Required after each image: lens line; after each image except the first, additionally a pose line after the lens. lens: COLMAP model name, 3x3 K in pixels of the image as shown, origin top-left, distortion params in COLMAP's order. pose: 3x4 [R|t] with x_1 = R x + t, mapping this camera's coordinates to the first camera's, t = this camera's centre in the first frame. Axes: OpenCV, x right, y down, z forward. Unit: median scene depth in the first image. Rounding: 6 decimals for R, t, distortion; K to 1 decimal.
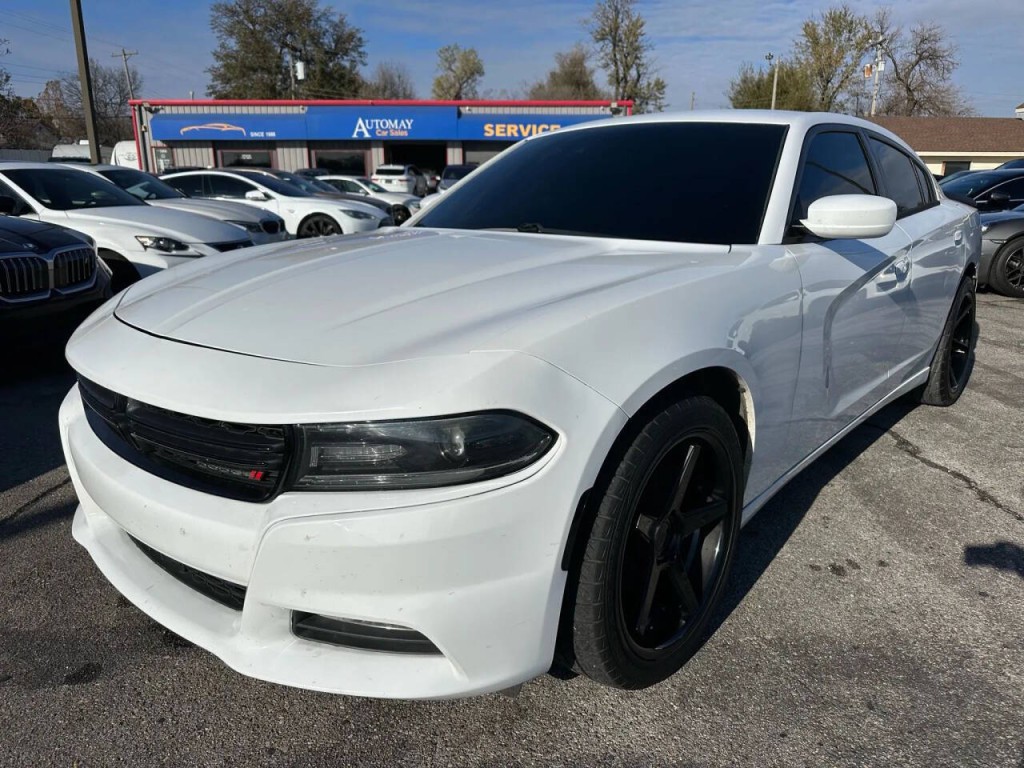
lens RADIAL K [[742.1, 0, 512.0], [0, 742.1, 384.0], [0, 0, 1]] dist [0.005081, -0.009899]
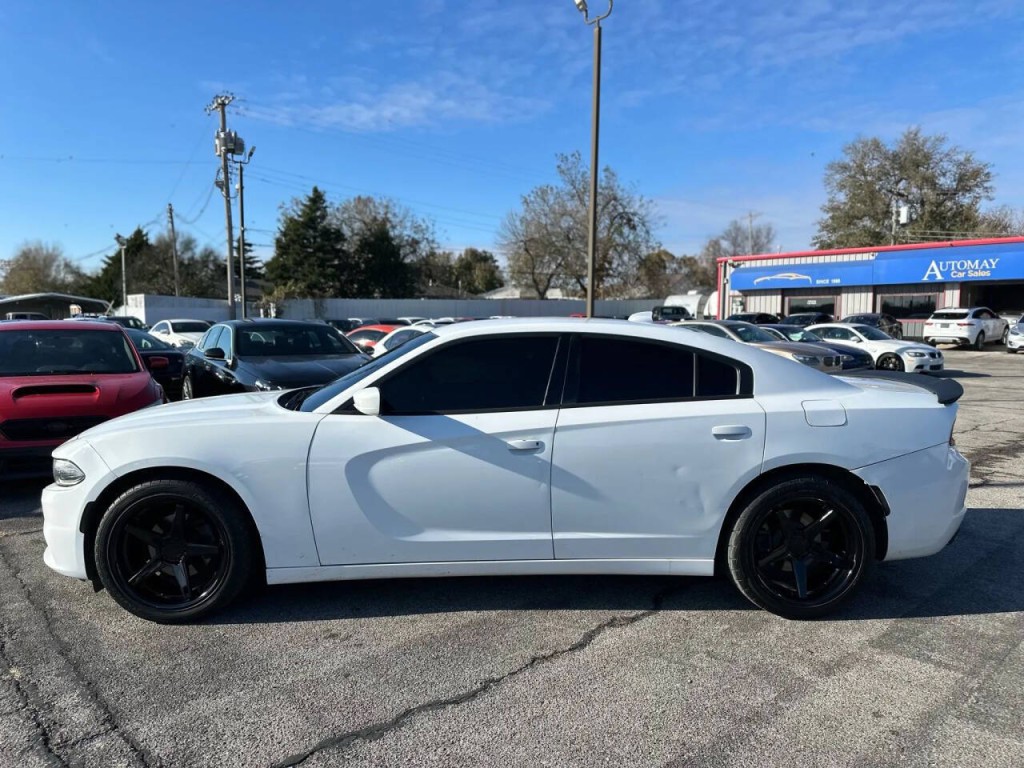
lens RADIAL K [[743.7, 0, 518.7], [0, 743.7, 384.5], [0, 0, 1]] dist [0.001457, -0.007449]
pose [[0.690555, 0.058068, -0.720945, 0.119318], [-0.185154, 0.977751, -0.098596, -0.010901], [0.699179, 0.201572, 0.685942, 0.009370]]
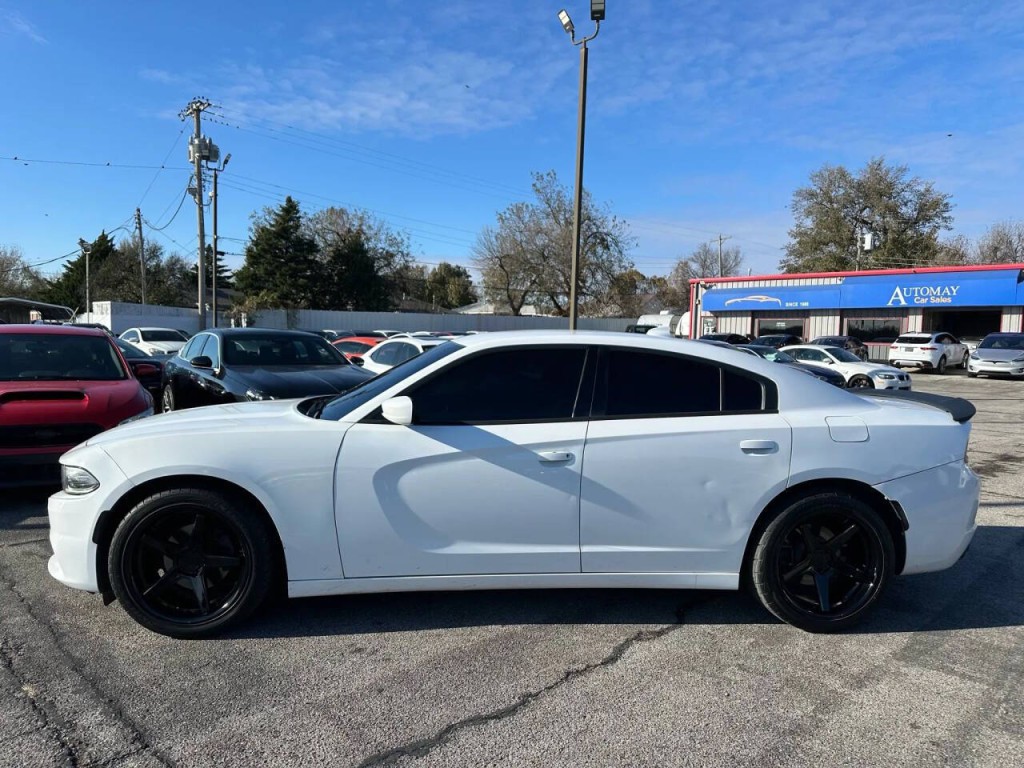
lens RADIAL K [[744.1, 0, 528.4], [0, 744.1, 386.5], [0, 0, 1]] dist [0.001197, -0.006809]
pose [[0.729352, 0.056058, -0.681838, 0.112579], [-0.194741, 0.972419, -0.128363, -0.008488], [0.655836, 0.226403, 0.720153, 0.003674]]
